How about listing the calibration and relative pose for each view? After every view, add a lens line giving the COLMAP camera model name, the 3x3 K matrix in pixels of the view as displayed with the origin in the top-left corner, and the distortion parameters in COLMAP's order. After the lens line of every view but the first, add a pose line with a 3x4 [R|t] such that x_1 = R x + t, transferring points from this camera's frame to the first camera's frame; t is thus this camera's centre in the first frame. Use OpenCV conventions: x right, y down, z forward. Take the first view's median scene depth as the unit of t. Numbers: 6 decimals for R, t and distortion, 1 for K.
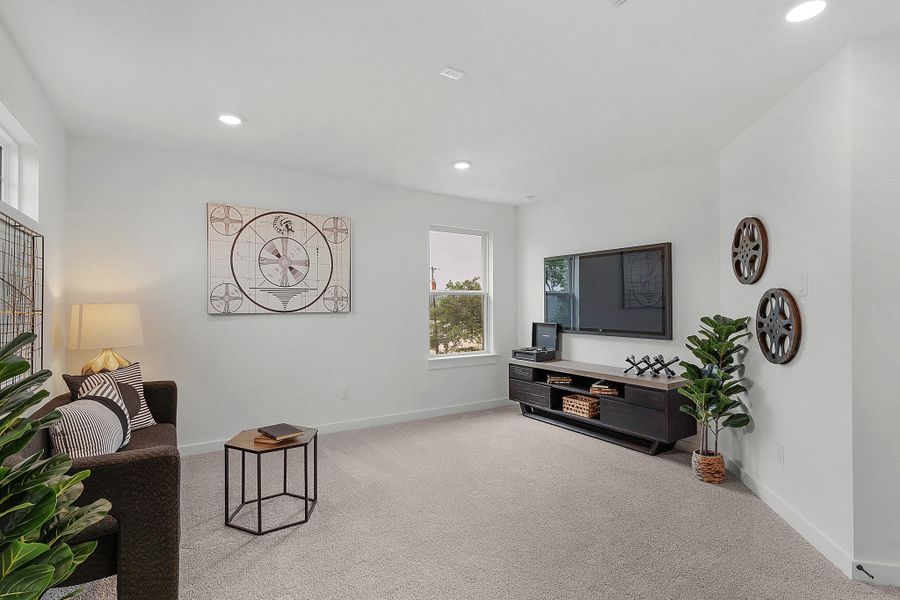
lens RADIAL K [[431.2, 0, 451.7], [0, 431.2, 298.0], [0, 0, 1]] dist [-0.003339, 0.000972]
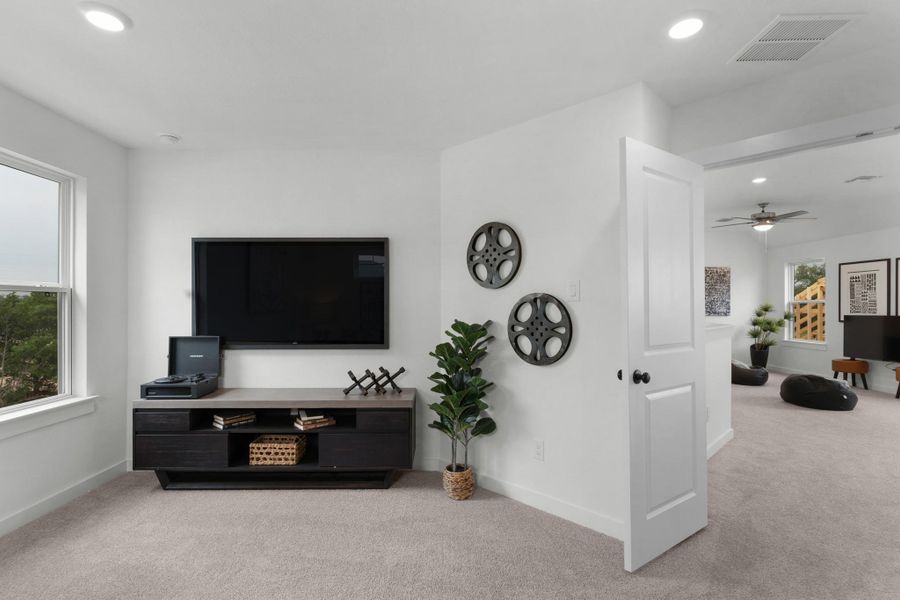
lens RADIAL K [[431.2, 0, 444.5], [0, 431.2, 303.4], [0, 0, 1]] dist [-0.003339, 0.000972]
pose [[0.542484, 0.003736, 0.840058, -0.156240], [-0.011431, 0.999930, 0.002935, 0.001069], [-0.839988, -0.011195, 0.542489, 0.391119]]
